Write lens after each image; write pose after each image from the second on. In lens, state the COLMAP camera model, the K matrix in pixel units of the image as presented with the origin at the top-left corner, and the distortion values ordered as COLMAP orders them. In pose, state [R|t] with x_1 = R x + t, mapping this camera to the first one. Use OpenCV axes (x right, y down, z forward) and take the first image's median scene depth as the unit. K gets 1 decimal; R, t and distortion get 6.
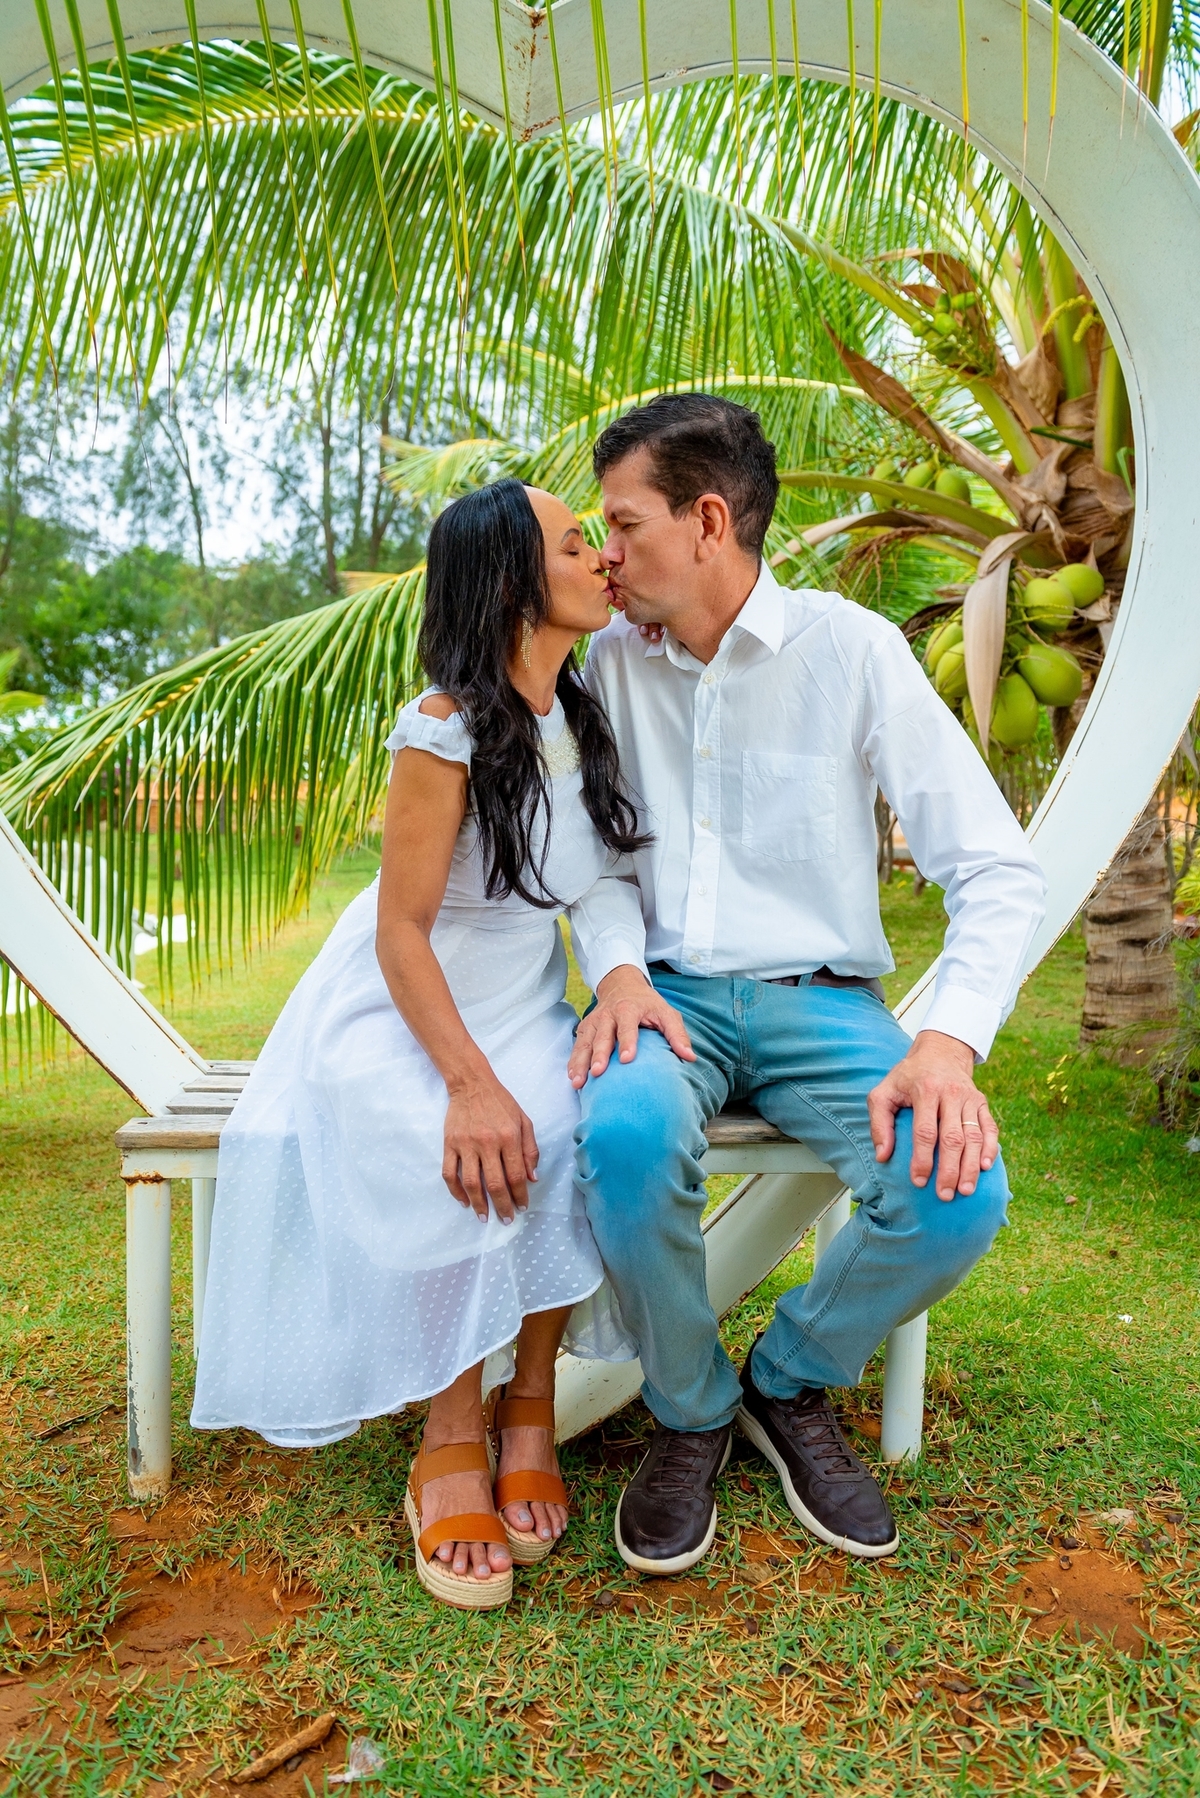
lens RADIAL K [[1265.6, 0, 600.0], [0, 1265.6, 899.0], [0, 0, 1]] dist [-0.016141, 0.002881]
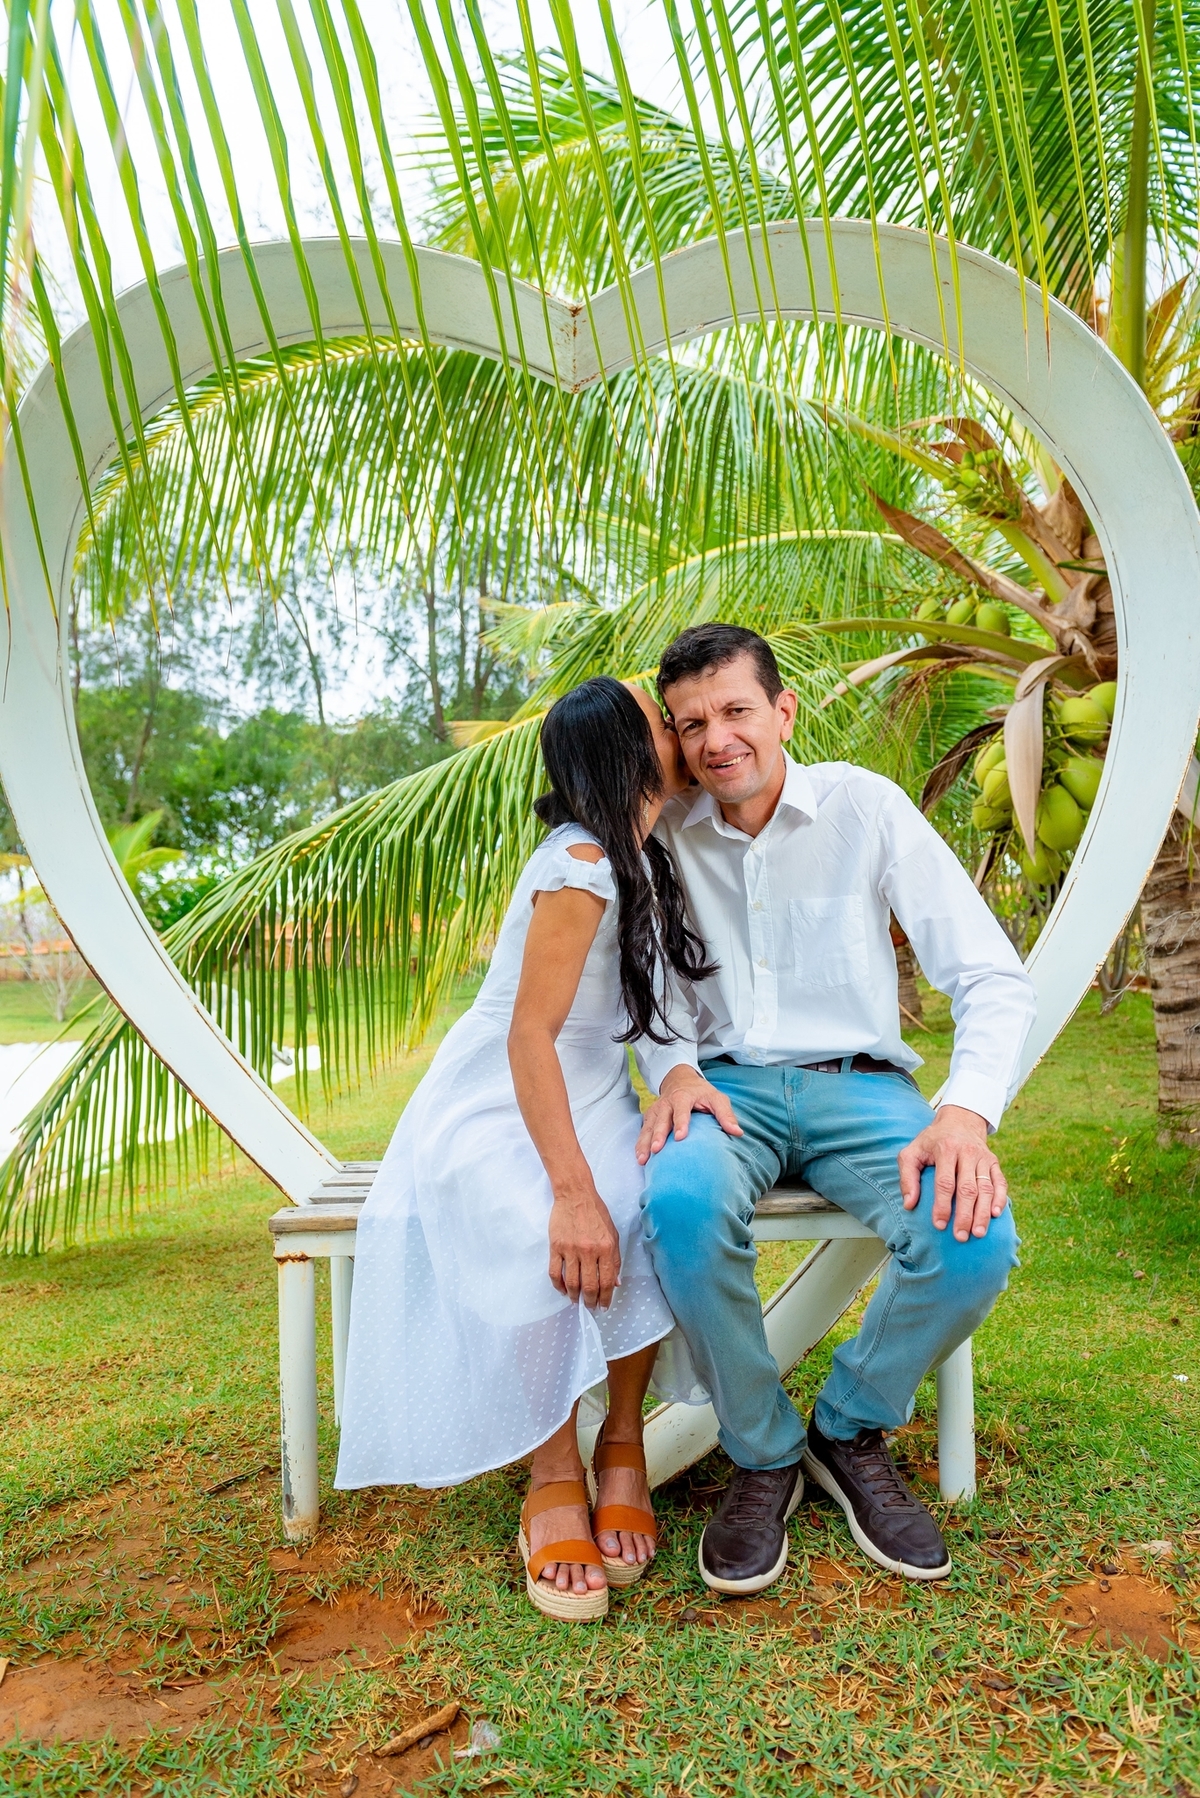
lens RADIAL K [[1219.9, 0, 600.0], [0, 1219.9, 899.0], [0, 0, 1]] dist [0.006732, -0.001992]
pose [[0.995089, -0.053649, -0.083186, 0.041601], [0.045439, 0.994185, -0.097628, 0.007479], [0.087940, 0.093368, 0.991740, -0.146360]]
